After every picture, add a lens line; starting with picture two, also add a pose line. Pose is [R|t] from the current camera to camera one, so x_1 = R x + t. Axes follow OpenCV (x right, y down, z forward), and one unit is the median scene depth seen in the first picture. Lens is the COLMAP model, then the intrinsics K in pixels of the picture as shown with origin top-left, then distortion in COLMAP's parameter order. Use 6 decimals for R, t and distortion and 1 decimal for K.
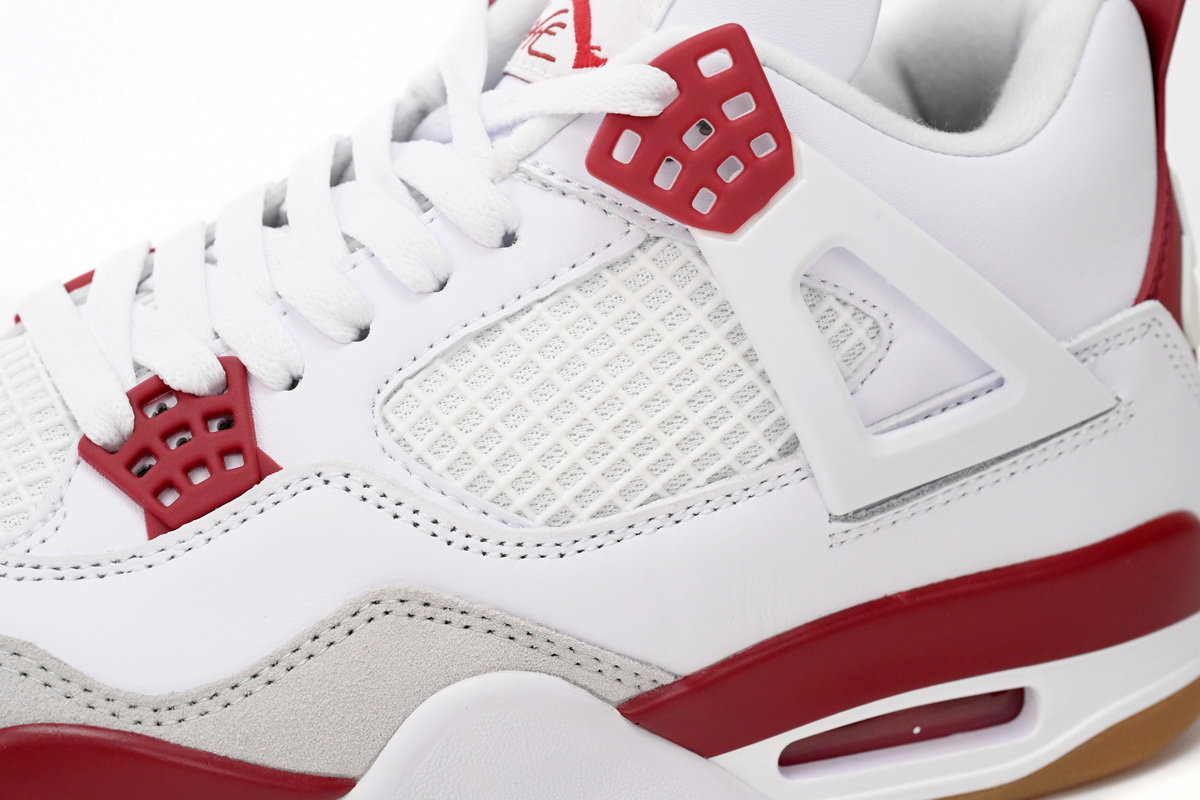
lens RADIAL K [[2880.3, 0, 599.5], [0, 2880.3, 396.7], [0, 0, 1]] dist [0.006677, 0.000000]
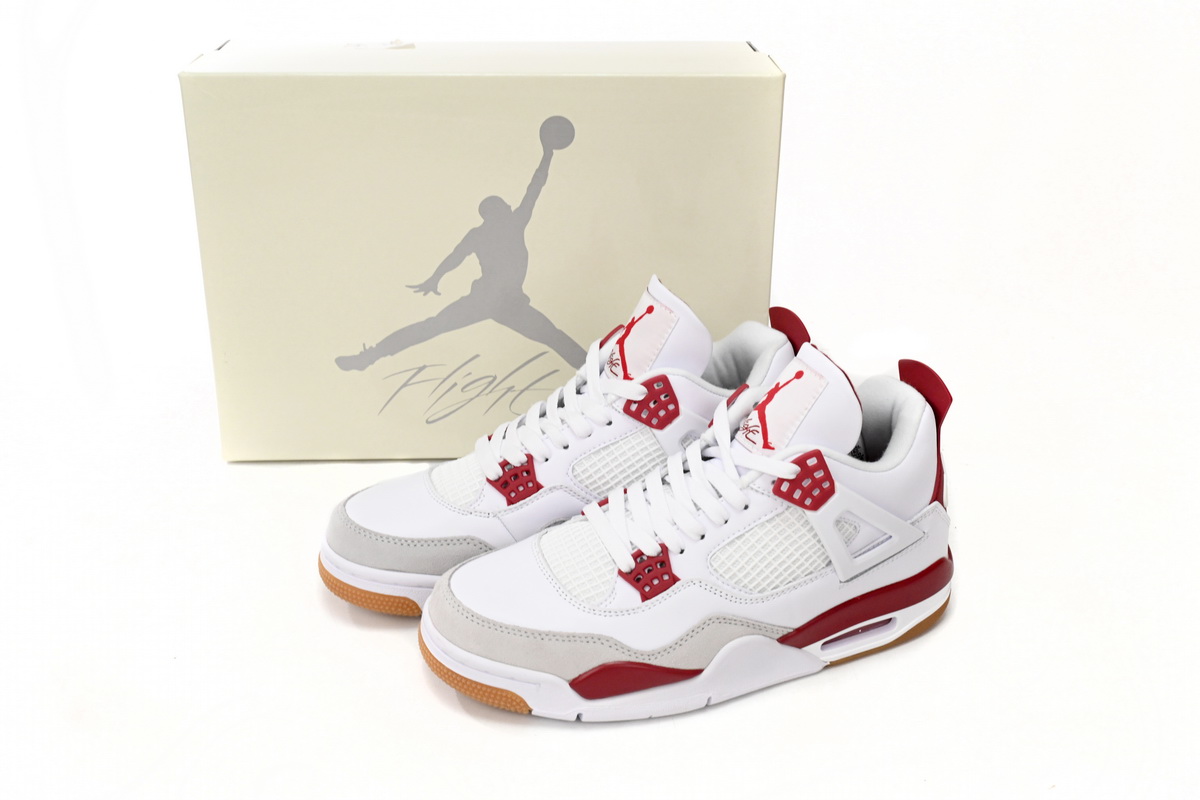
lens RADIAL K [[1373.5, 0, 605.2], [0, 1373.5, 402.5], [0, 0, 1]] dist [0.016035, 0.000000]
pose [[0.999710, -0.016378, 0.017674, -0.220157], [0.012963, 0.983858, 0.178481, -0.458807], [-0.020312, -0.178200, 0.983785, -0.526936]]
